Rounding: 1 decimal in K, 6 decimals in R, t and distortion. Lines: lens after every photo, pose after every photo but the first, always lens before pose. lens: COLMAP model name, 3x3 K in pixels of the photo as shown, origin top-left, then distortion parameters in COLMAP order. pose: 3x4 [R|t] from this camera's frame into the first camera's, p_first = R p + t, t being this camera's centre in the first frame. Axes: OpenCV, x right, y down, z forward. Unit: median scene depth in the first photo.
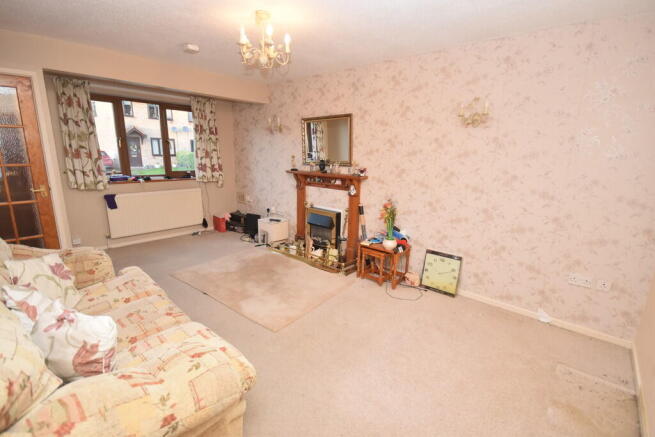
lens RADIAL K [[303.3, 0, 325.5], [0, 303.3, 217.3], [0, 0, 1]] dist [0.001230, -0.000016]
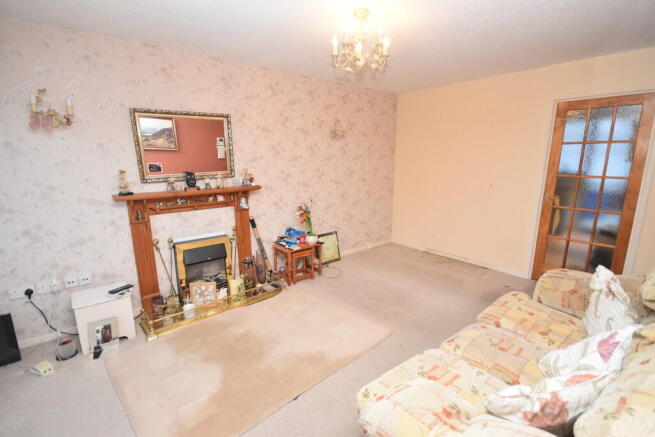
lens RADIAL K [[303.3, 0, 325.5], [0, 303.3, 217.3], [0, 0, 1]] dist [0.001230, -0.000016]
pose [[0.155797, -0.213008, 0.964549, -0.711232], [0.228011, 0.957857, 0.174701, -0.146884], [-0.961113, 0.192710, 0.197799, 0.599198]]
